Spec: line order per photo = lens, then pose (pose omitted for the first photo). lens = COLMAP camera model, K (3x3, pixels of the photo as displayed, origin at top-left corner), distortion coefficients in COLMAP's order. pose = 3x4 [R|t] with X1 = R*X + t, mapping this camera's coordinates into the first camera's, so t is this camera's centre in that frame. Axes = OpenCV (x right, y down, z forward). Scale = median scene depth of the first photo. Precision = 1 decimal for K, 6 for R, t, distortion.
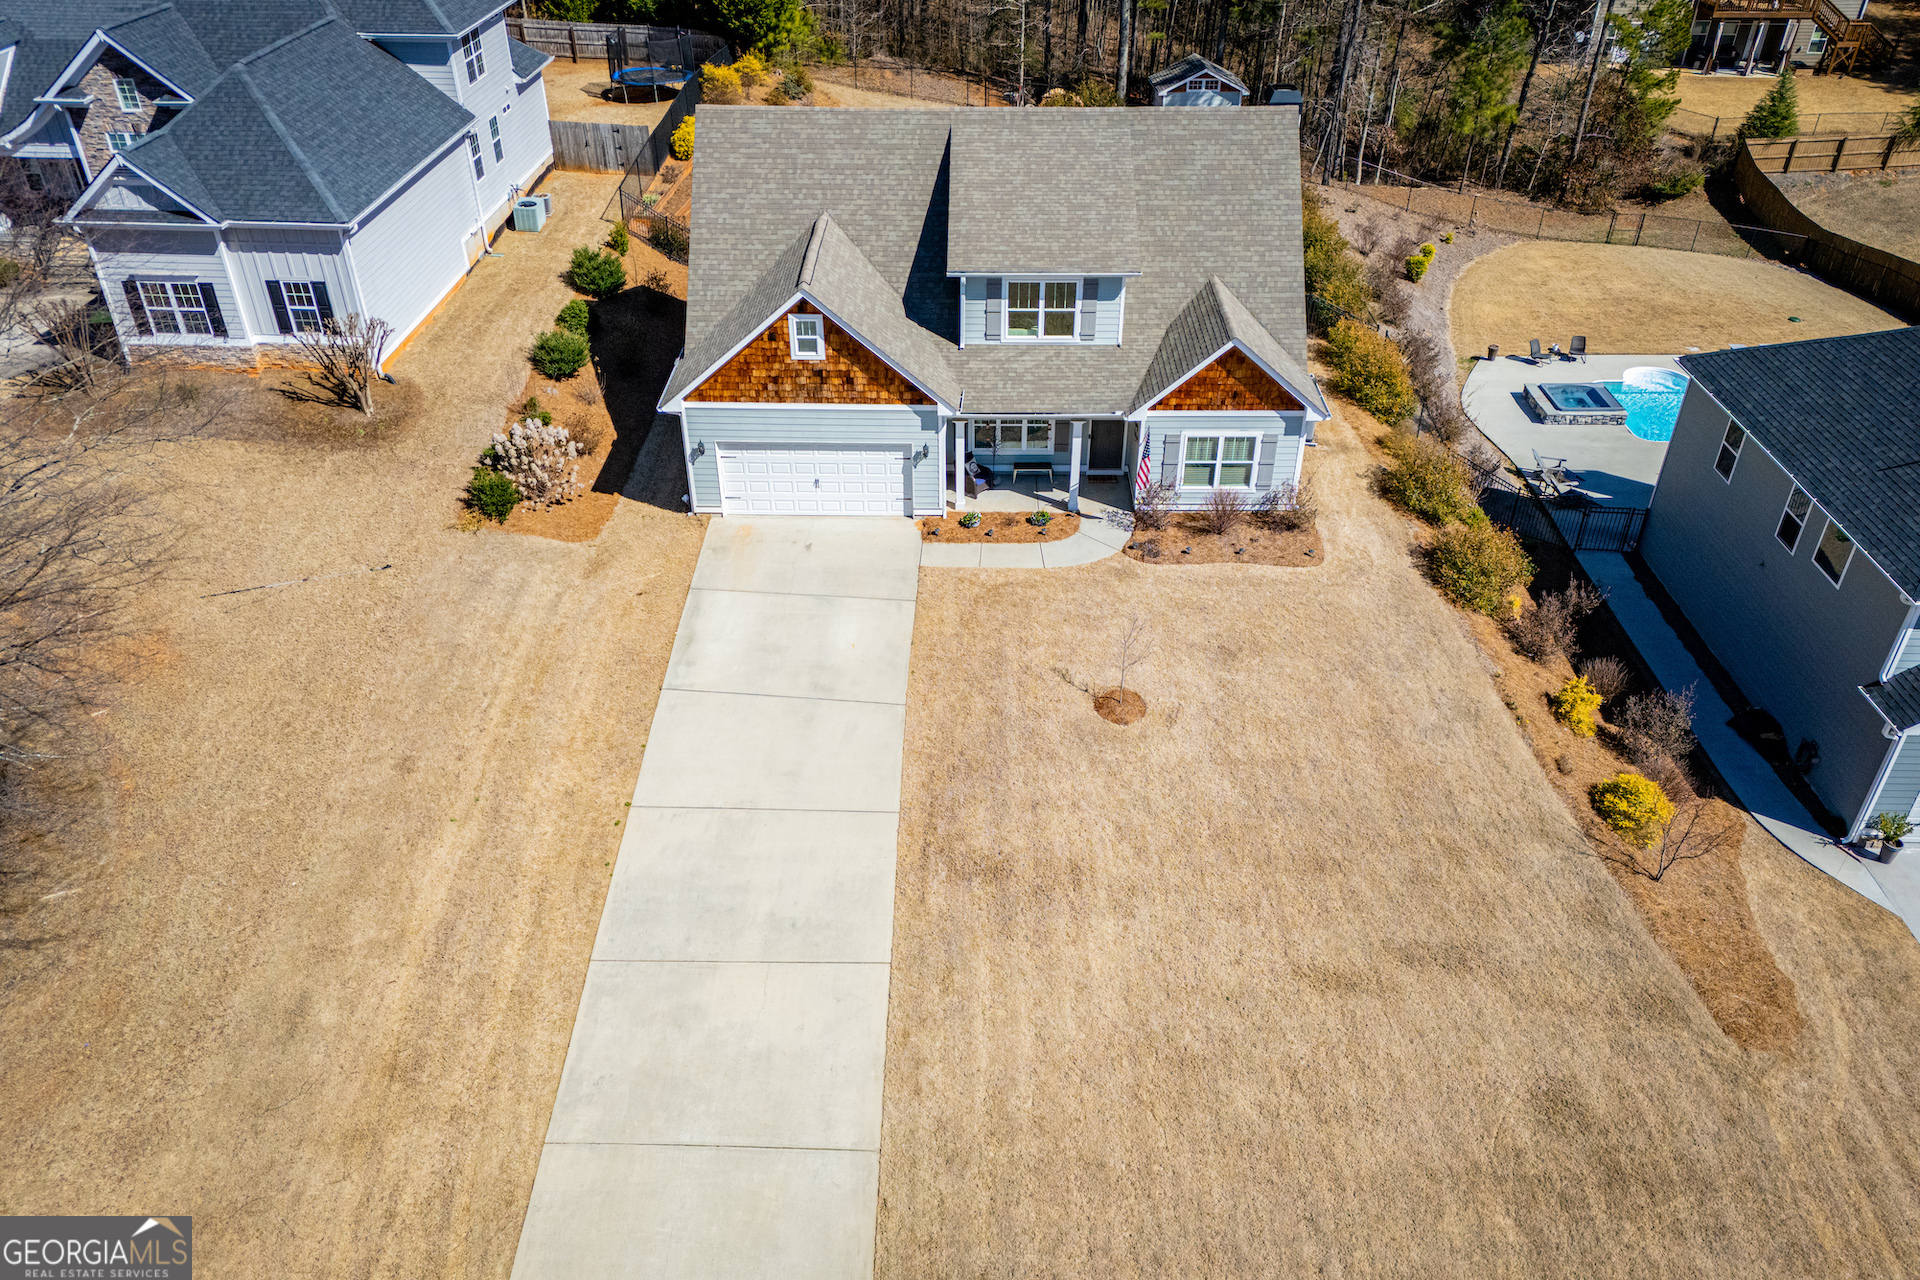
lens RADIAL K [[1400.3, 0, 967.9], [0, 1400.3, 620.9], [0, 0, 1]] dist [0.109758, -0.131996]
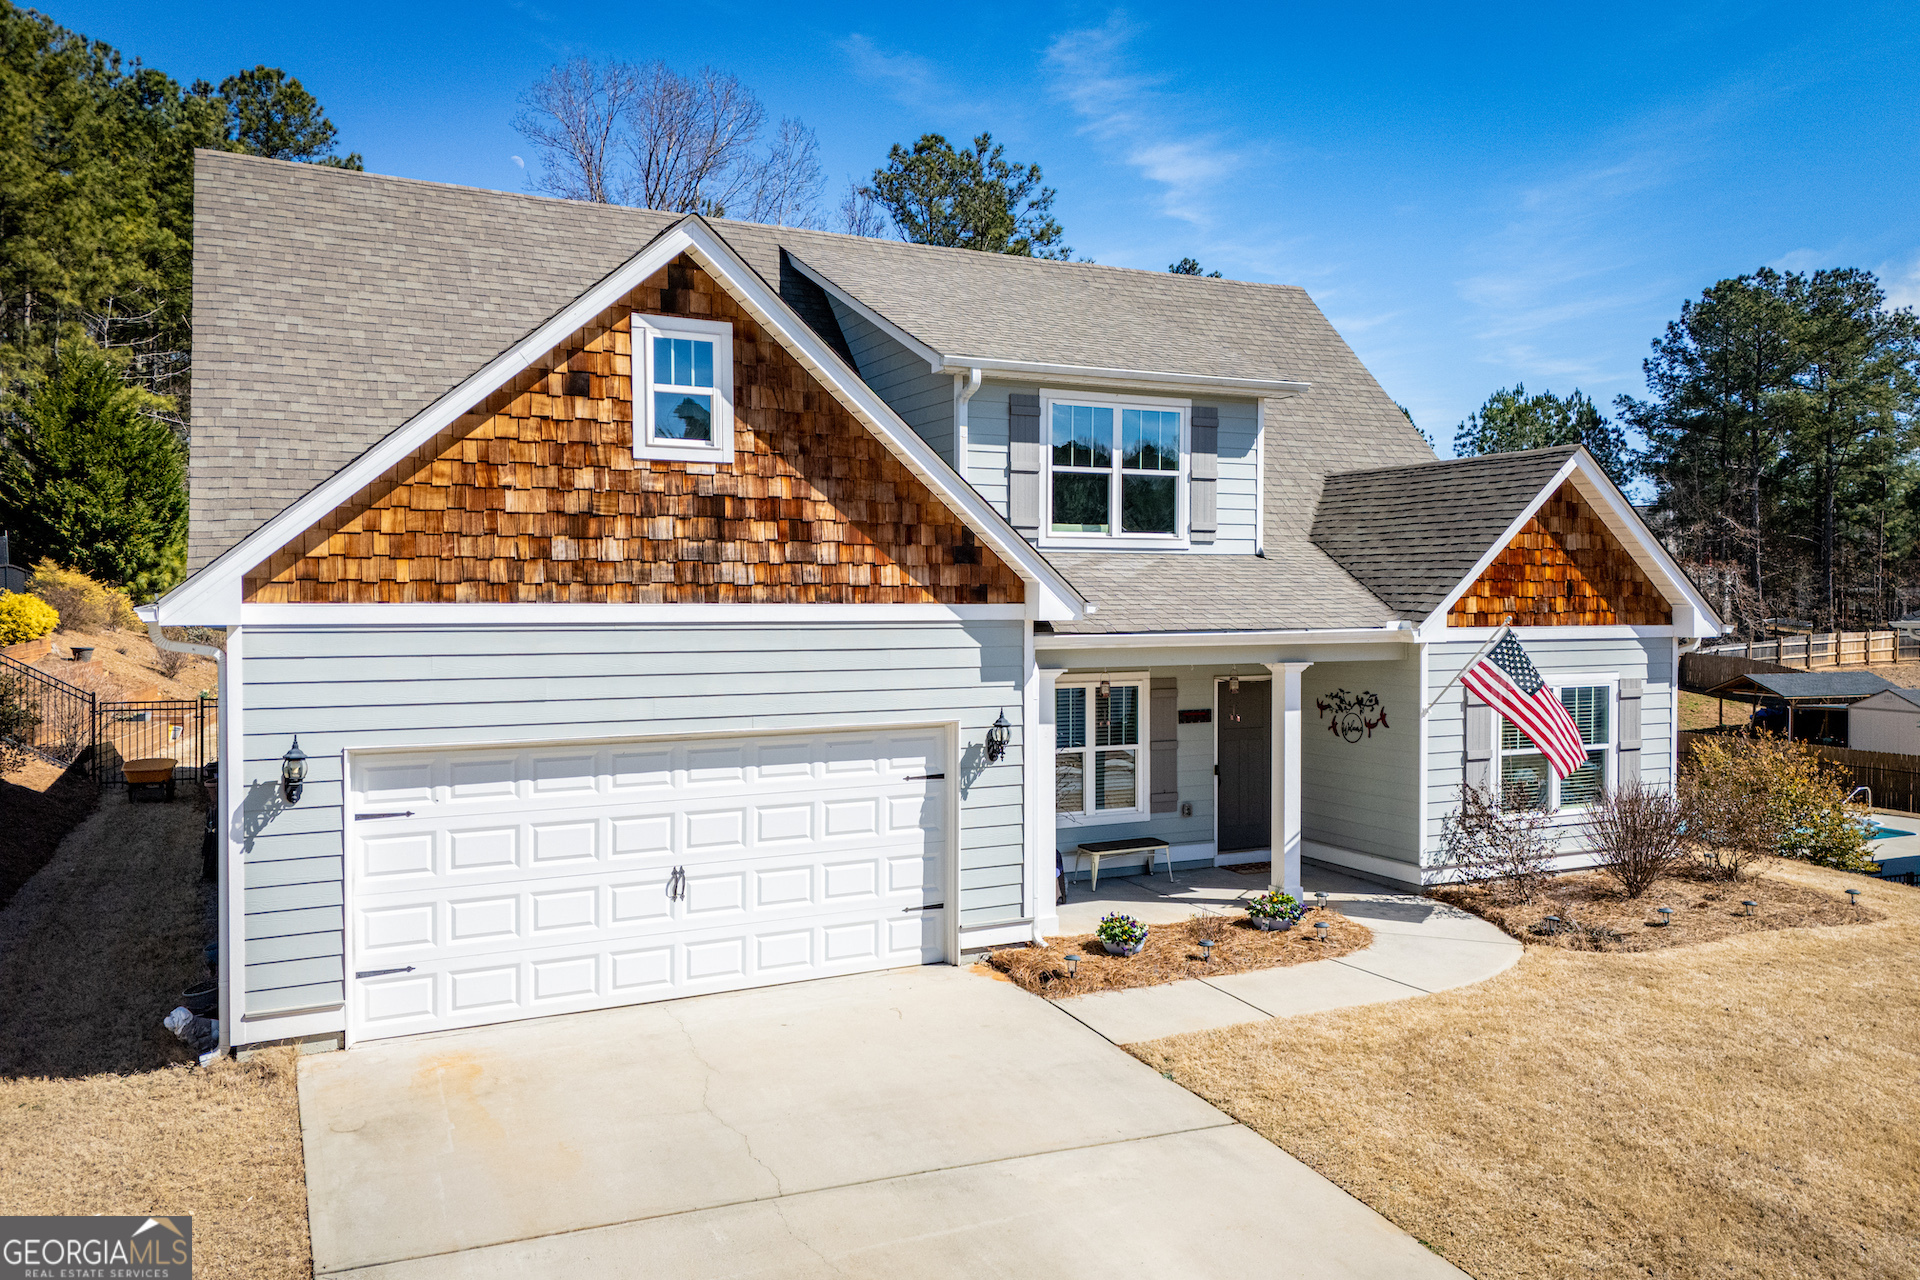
lens RADIAL K [[1400.3, 0, 967.9], [0, 1400.3, 620.9], [0, 0, 1]] dist [0.109758, -0.131996]
pose [[0.889282, -0.010293, 0.457243, -0.197567], [0.251290, 0.846320, -0.469677, 0.018644], [-0.382140, 0.532576, 0.755203, 0.711191]]
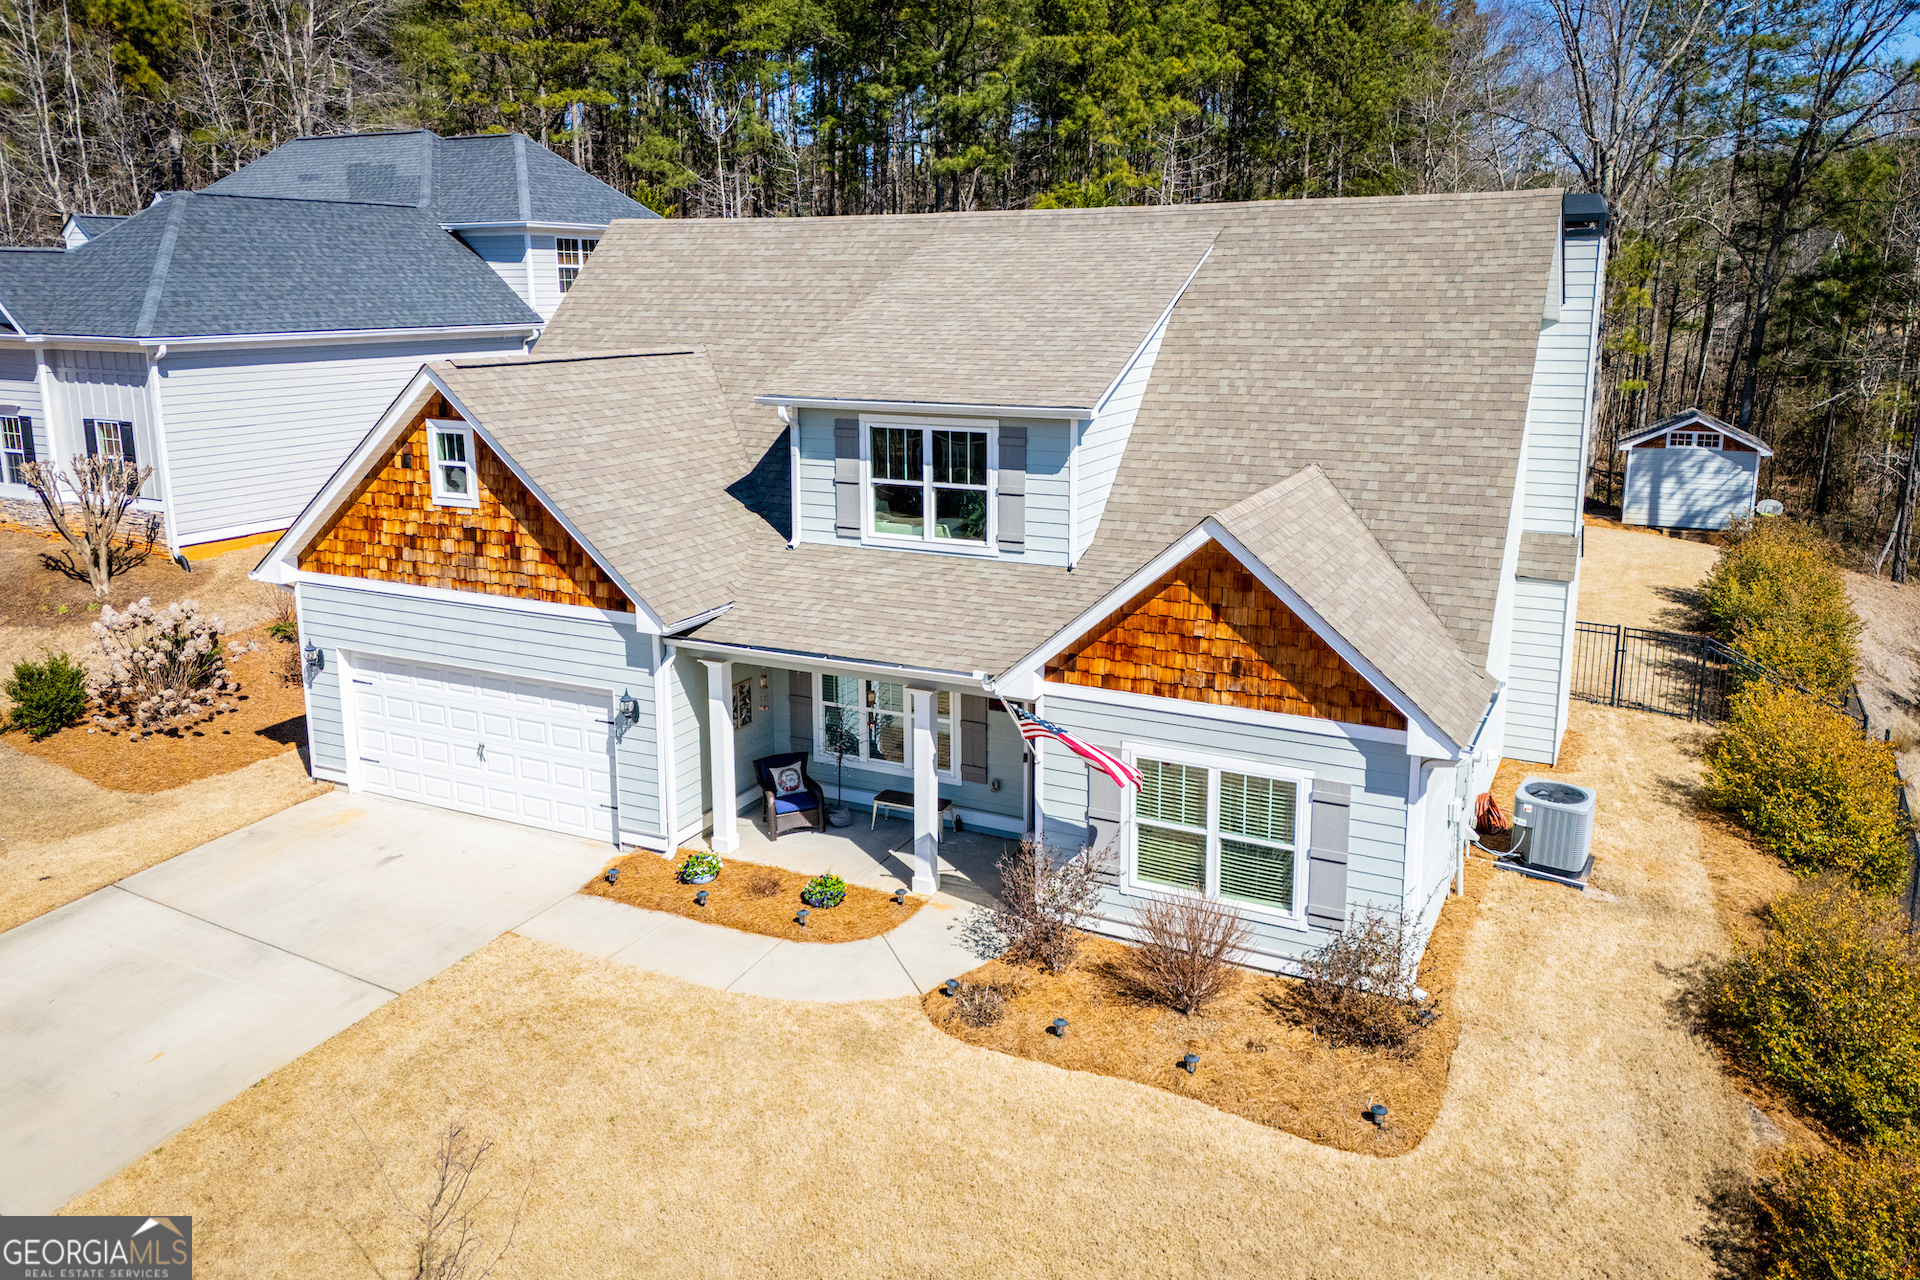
lens RADIAL K [[1404.4, 0, 956.8], [0, 1404.4, 552.9], [0, 0, 1]] dist [0.099018, -0.110464]
pose [[0.896813, 0.078486, -0.435393, 0.288557], [-0.238137, 0.915042, -0.325560, -0.034916], [0.372851, 0.395650, 0.839312, 0.591303]]
